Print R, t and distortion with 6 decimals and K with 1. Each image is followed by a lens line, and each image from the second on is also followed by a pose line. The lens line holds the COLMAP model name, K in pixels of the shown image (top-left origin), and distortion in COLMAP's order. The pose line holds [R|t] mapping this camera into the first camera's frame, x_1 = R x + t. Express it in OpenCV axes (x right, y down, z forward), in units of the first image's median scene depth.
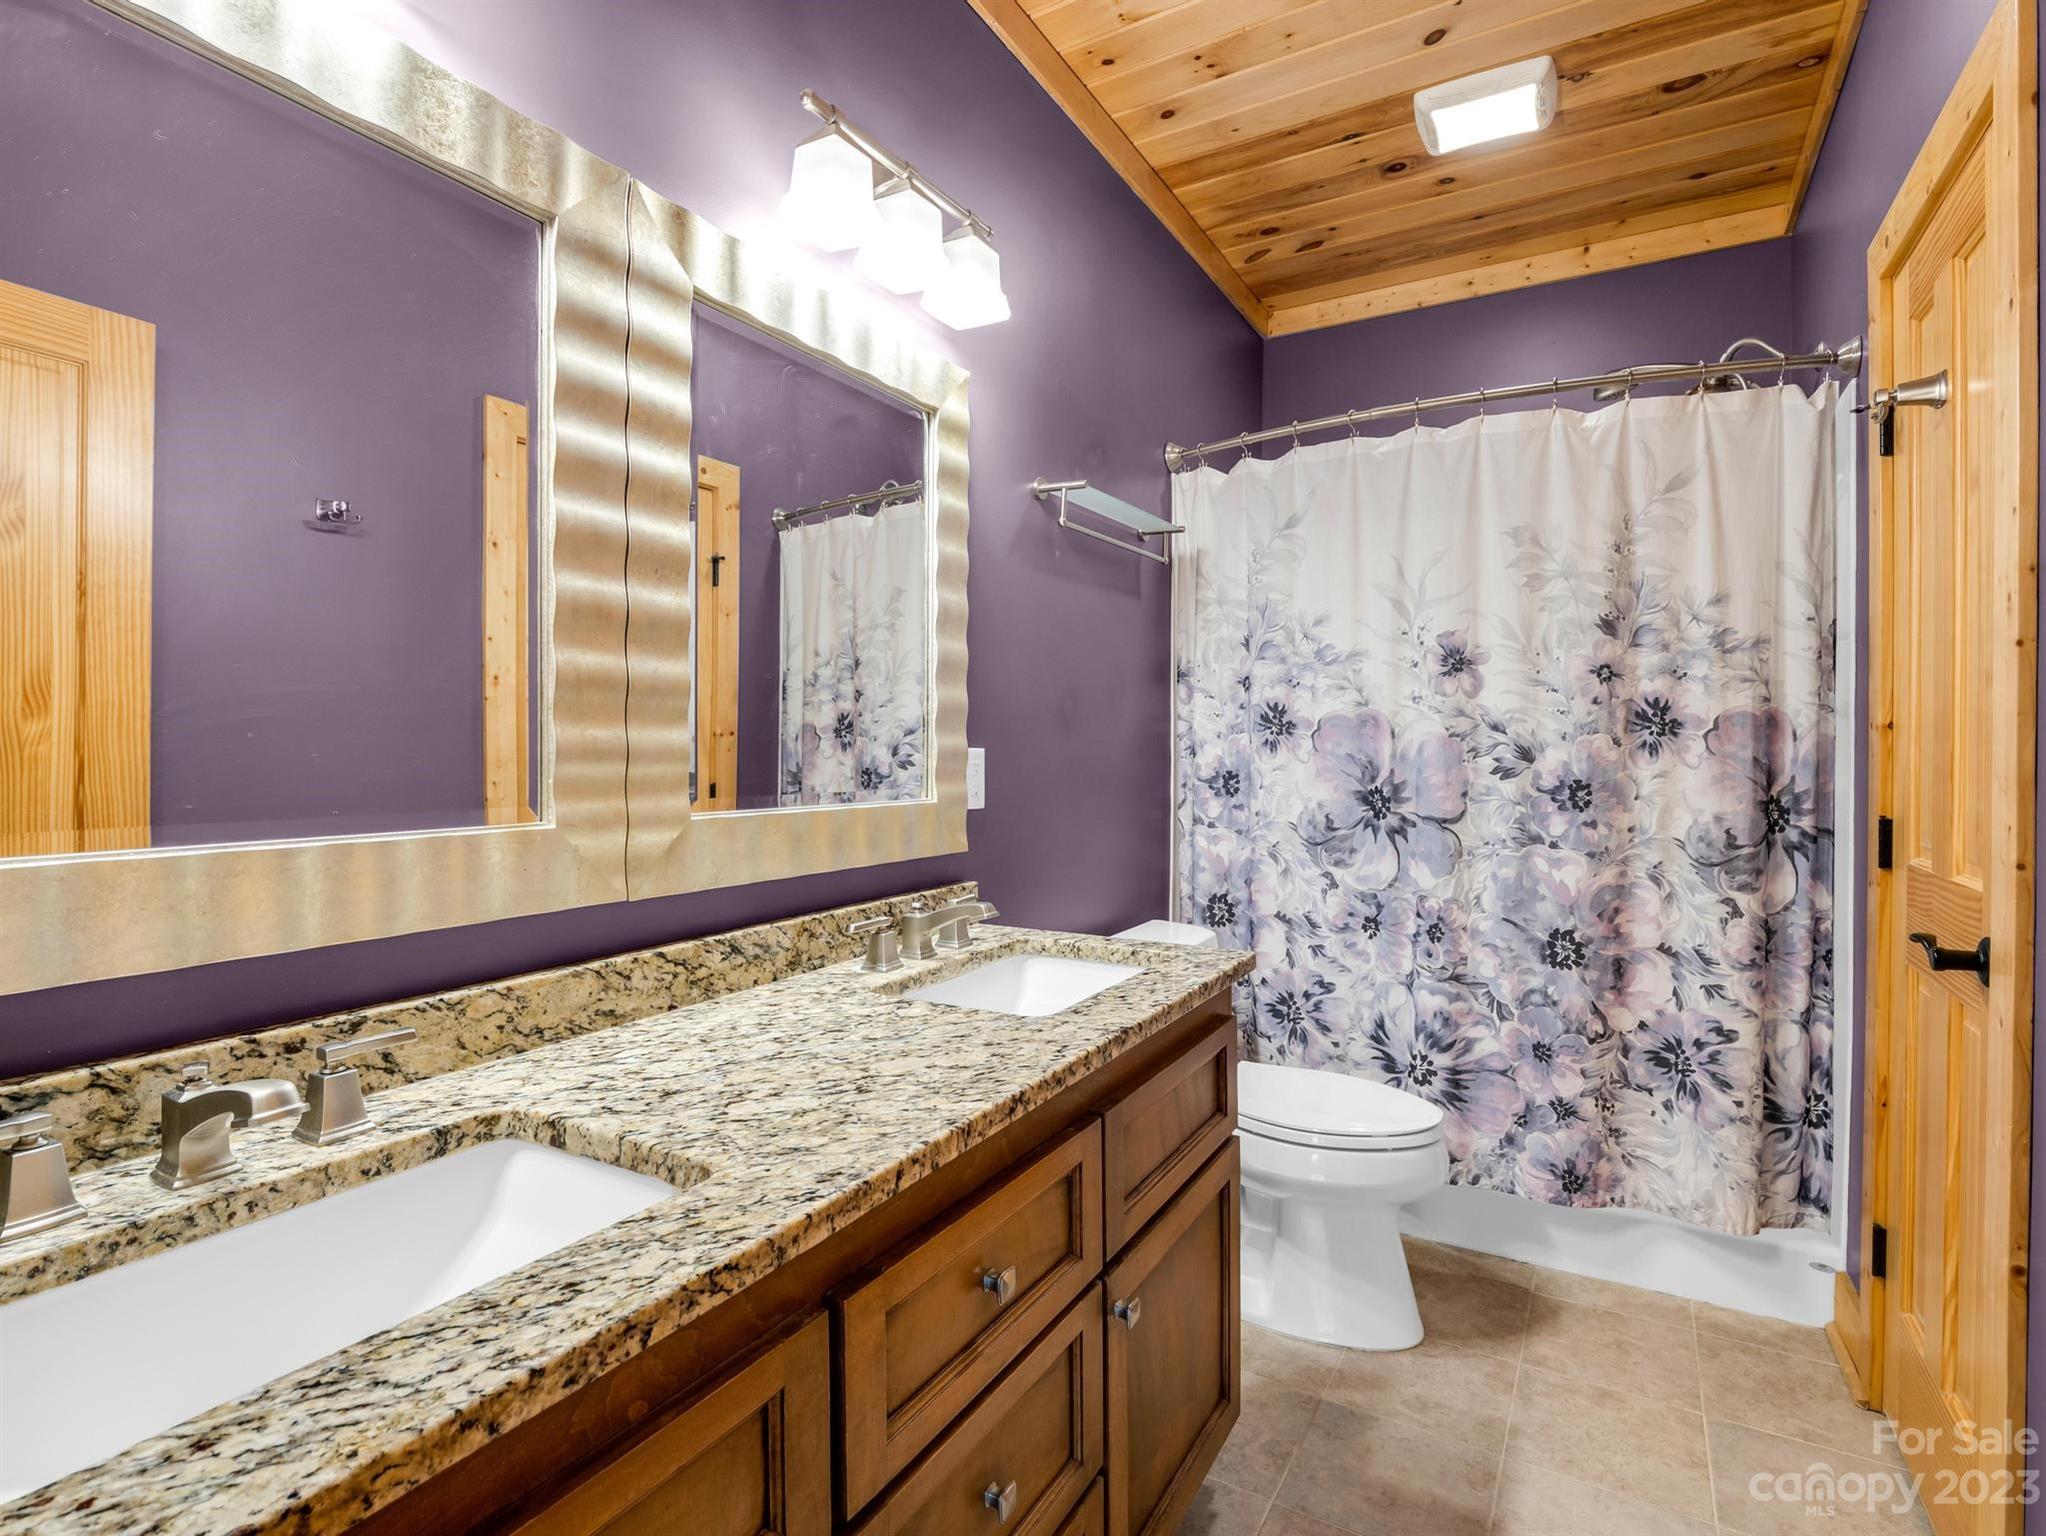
lens RADIAL K [[1009.7, 0, 1022.3], [0, 1009.7, 759.8], [0, 0, 1]] dist [-0.009102, -0.005629]
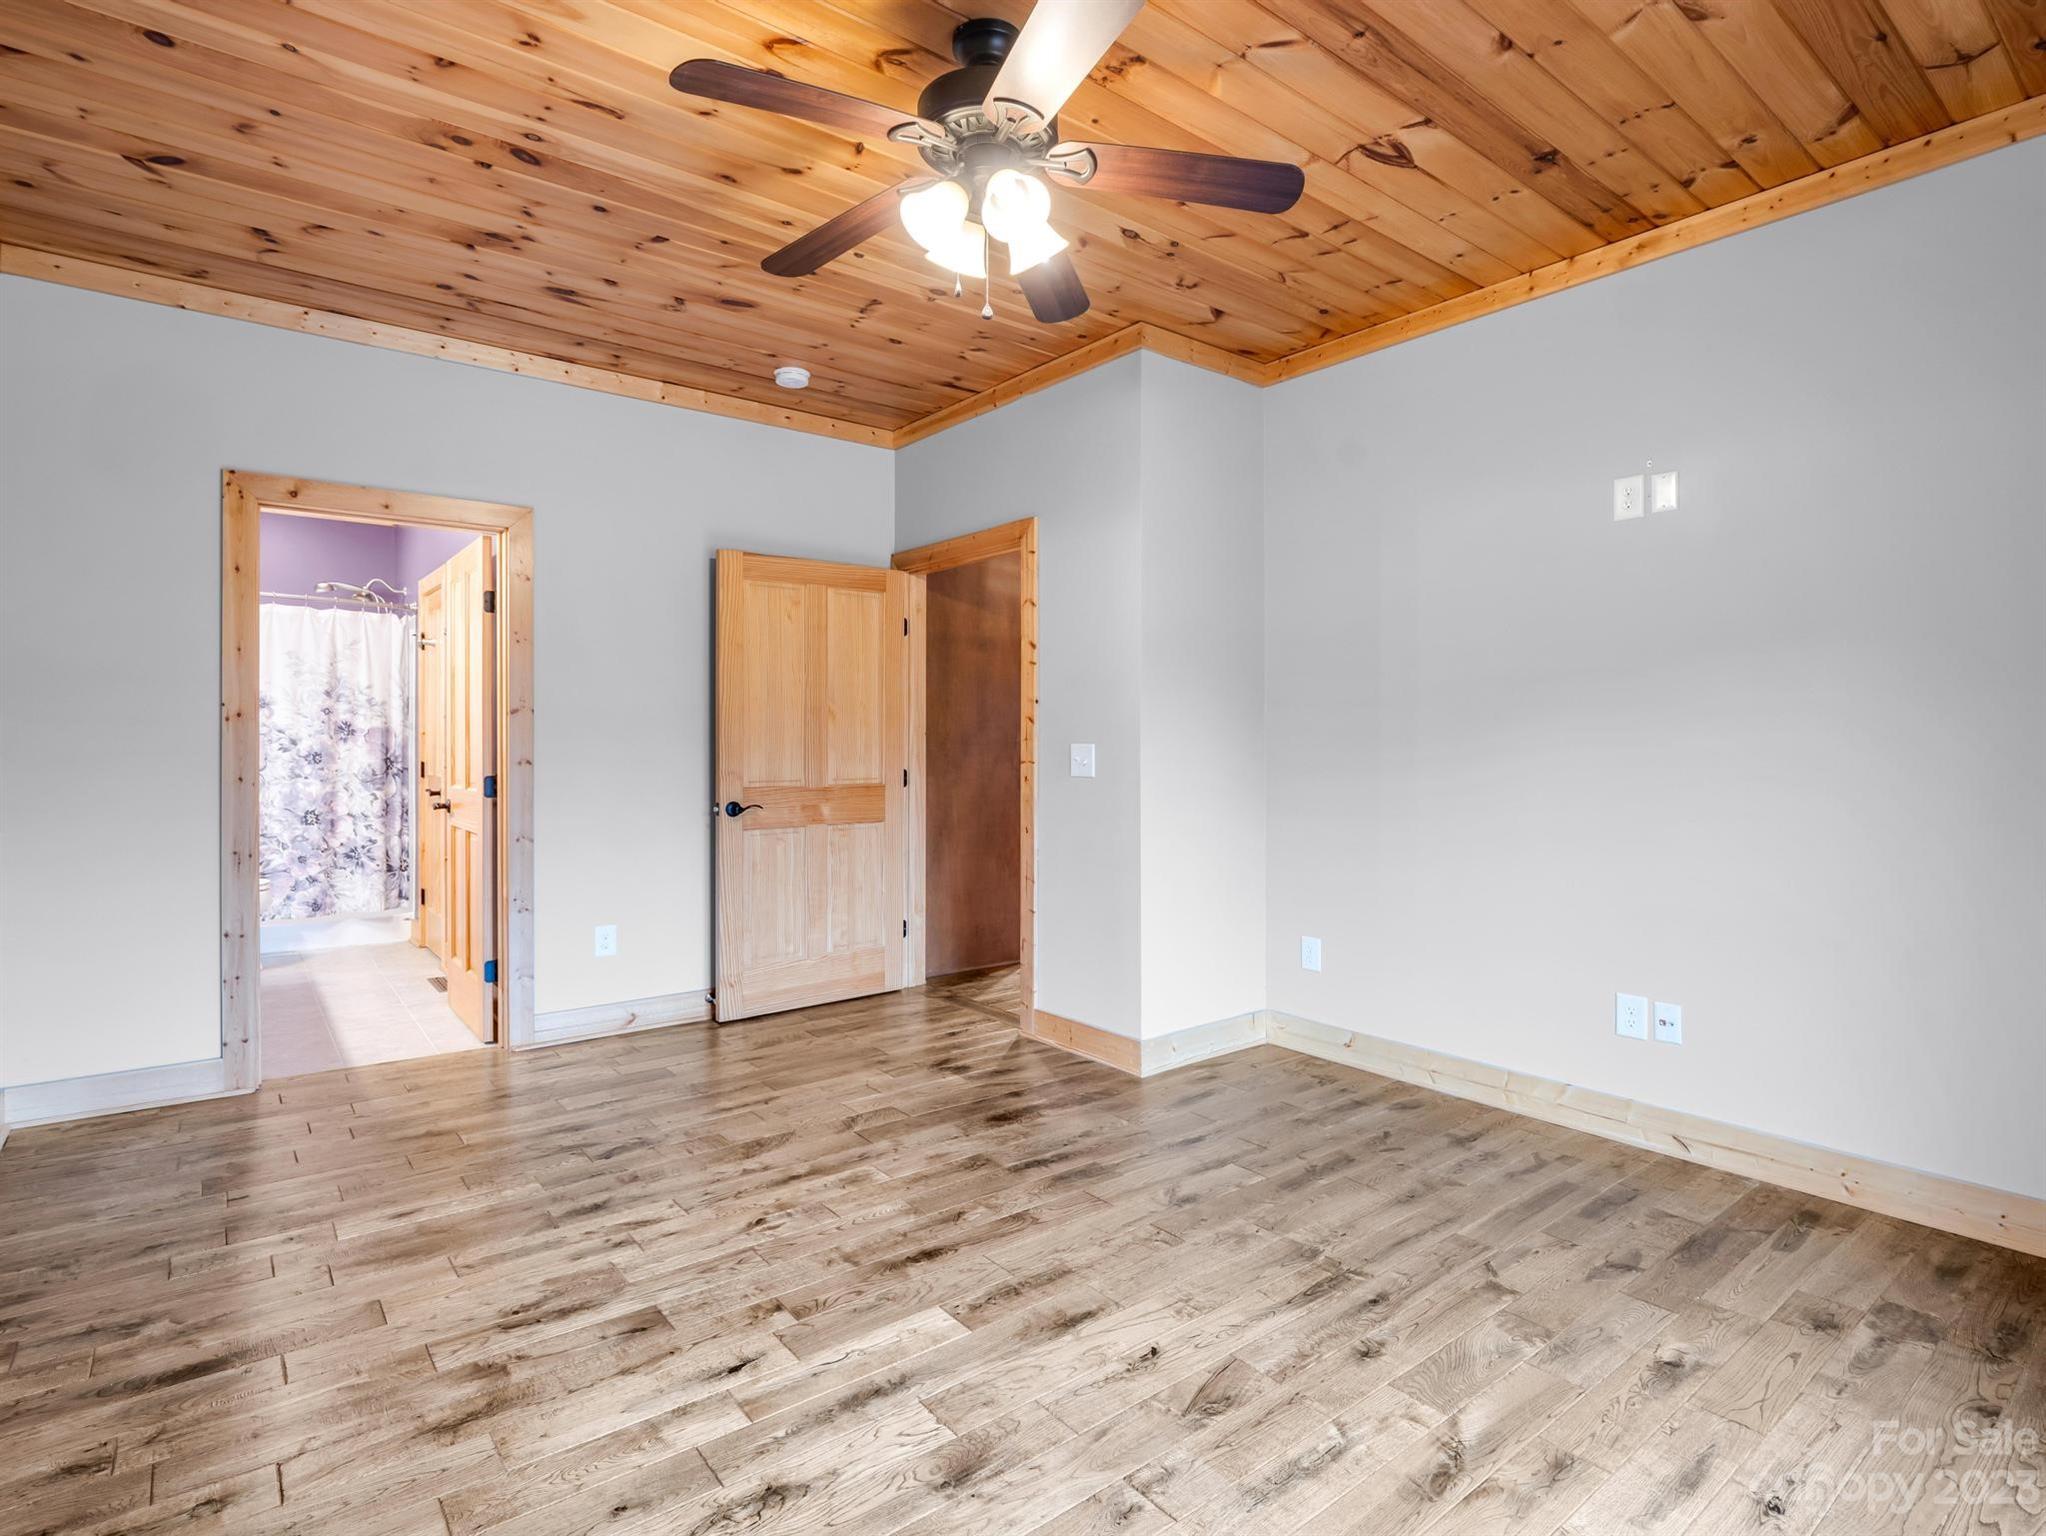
lens RADIAL K [[1009.7, 0, 1064.5], [0, 1009.7, 745.6], [0, 0, 1]] dist [-0.009102, -0.005629]
pose [[0.317057, -0.002949, 0.948402, -1.297101], [0.004166, 0.999990, 0.001716, 0.006832], [-0.948397, 0.003407, 0.317066, -1.661341]]
